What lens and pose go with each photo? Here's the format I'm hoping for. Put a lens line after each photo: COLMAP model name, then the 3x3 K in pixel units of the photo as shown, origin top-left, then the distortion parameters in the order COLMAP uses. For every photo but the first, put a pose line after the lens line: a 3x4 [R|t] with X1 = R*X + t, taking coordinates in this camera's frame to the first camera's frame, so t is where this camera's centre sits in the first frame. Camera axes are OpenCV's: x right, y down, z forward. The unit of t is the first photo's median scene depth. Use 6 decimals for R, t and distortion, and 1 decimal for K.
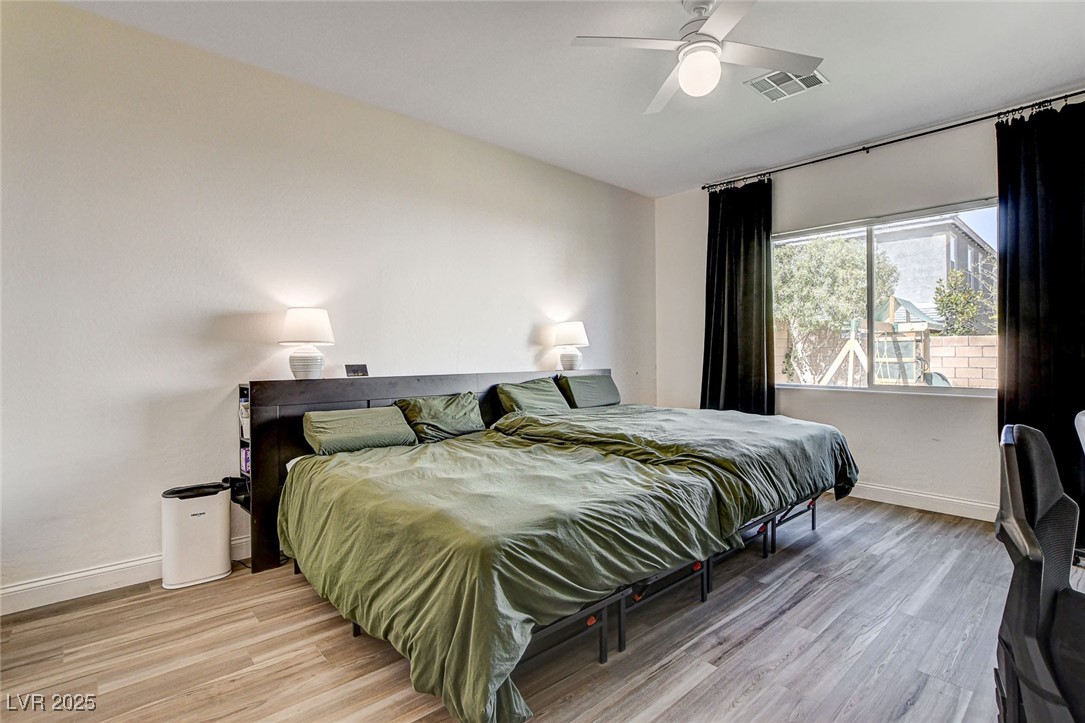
lens RADIAL K [[502.9, 0, 538.6], [0, 502.9, 354.1], [0, 0, 1]] dist [-0.027781, 0.002679]
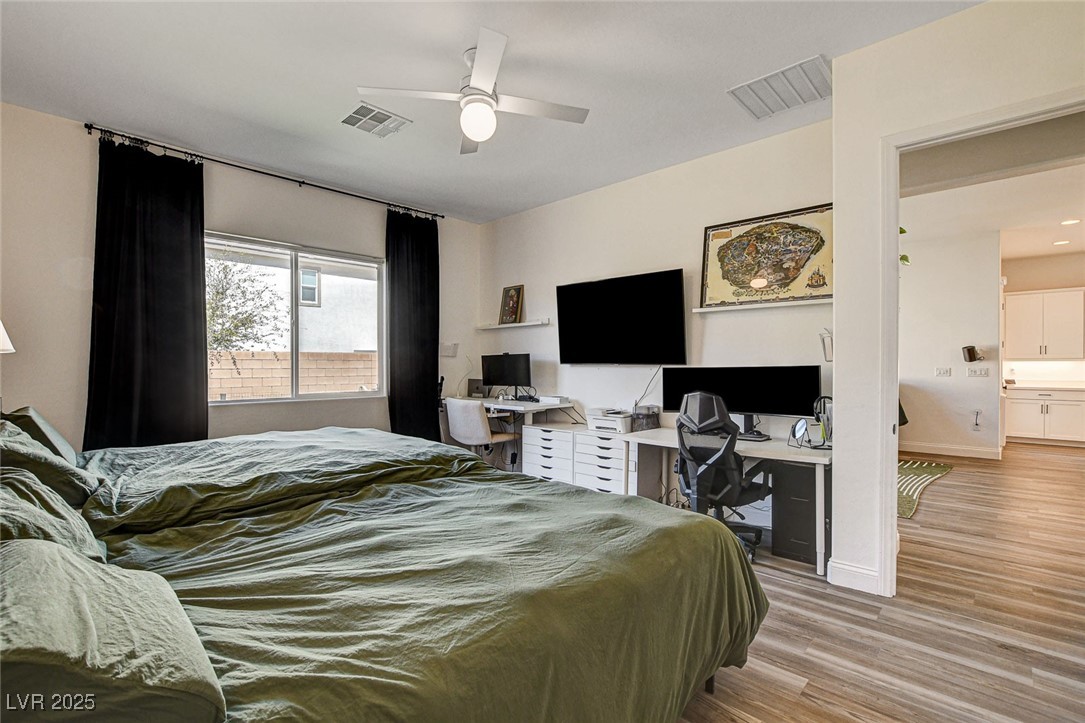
lens RADIAL K [[502.9, 0, 540.0], [0, 502.9, 366.6], [0, 0, 1]] dist [-0.027781, 0.002679]
pose [[-0.067627, -0.001623, 0.997709, -0.442481], [0.002256, 0.999996, 0.001779, -0.002395], [-0.997708, 0.002371, -0.067623, 0.488322]]
